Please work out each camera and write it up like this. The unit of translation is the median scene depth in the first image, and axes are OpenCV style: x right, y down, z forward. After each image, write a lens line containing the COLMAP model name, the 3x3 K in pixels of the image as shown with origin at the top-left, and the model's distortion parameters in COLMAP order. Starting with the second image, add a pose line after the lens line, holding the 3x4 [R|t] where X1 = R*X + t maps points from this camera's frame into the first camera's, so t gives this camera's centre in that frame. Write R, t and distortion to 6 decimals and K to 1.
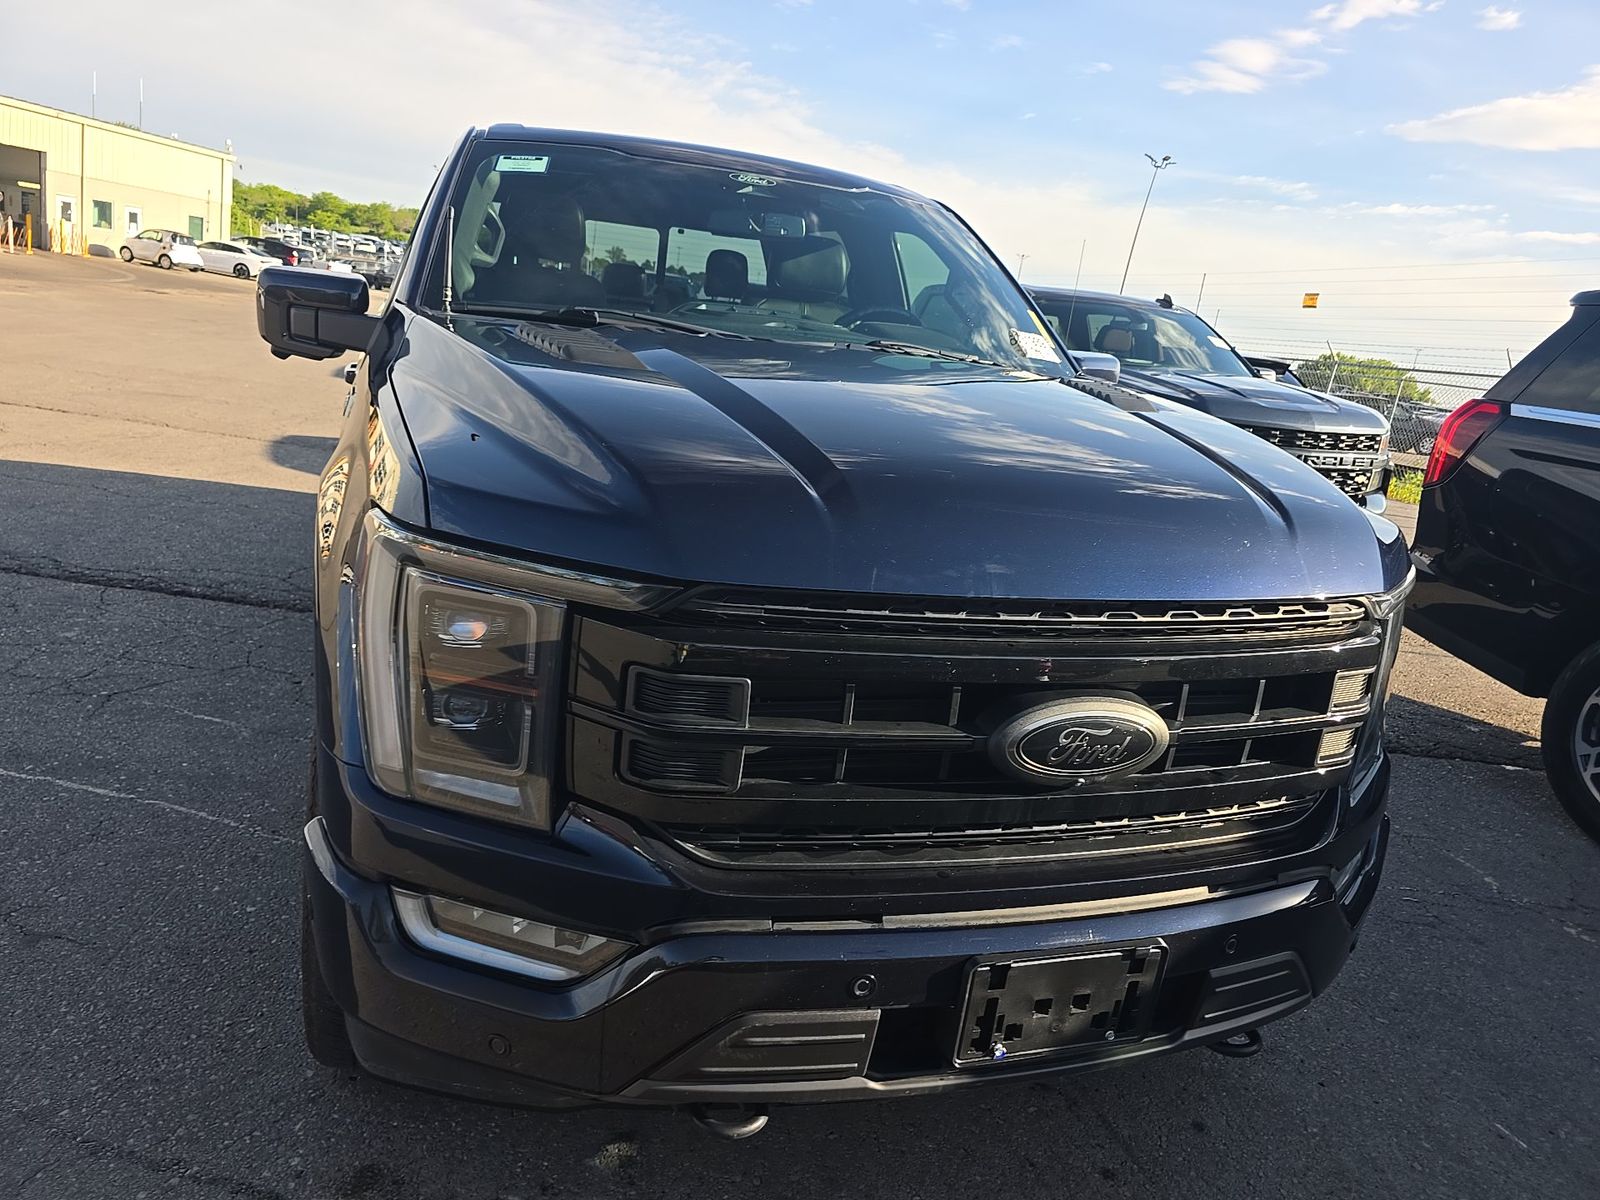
lens RADIAL K [[1075.5, 0, 800.0], [0, 1075.5, 600.0], [0, 0, 1]] dist [0.055871, -0.048618]
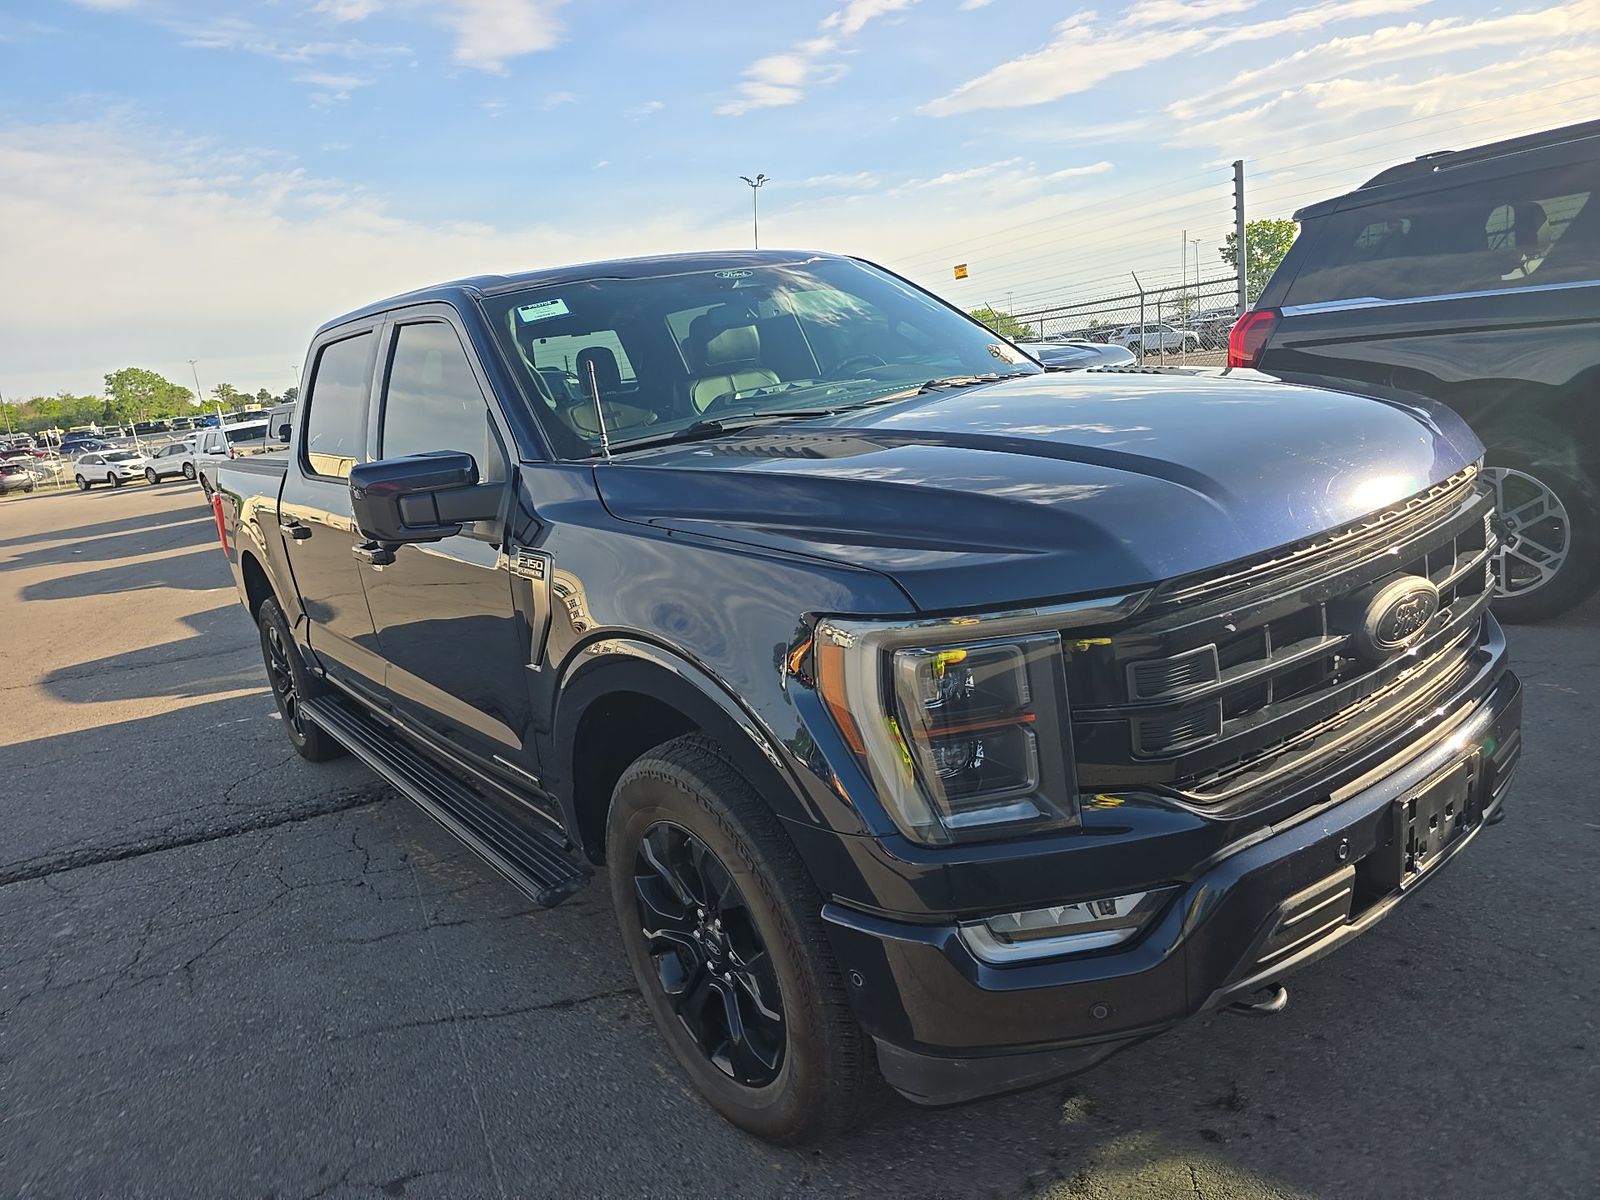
lens RADIAL K [[1066.3, 0, 800.0], [0, 1066.3, 600.0], [0, 0, 1]] dist [0.054117, -0.048489]
pose [[0.918830, -0.305905, 0.249346, -0.687904], [0.314697, 0.949180, 0.004835, -0.115505], [-0.238153, 0.074026, 0.968402, -0.081875]]
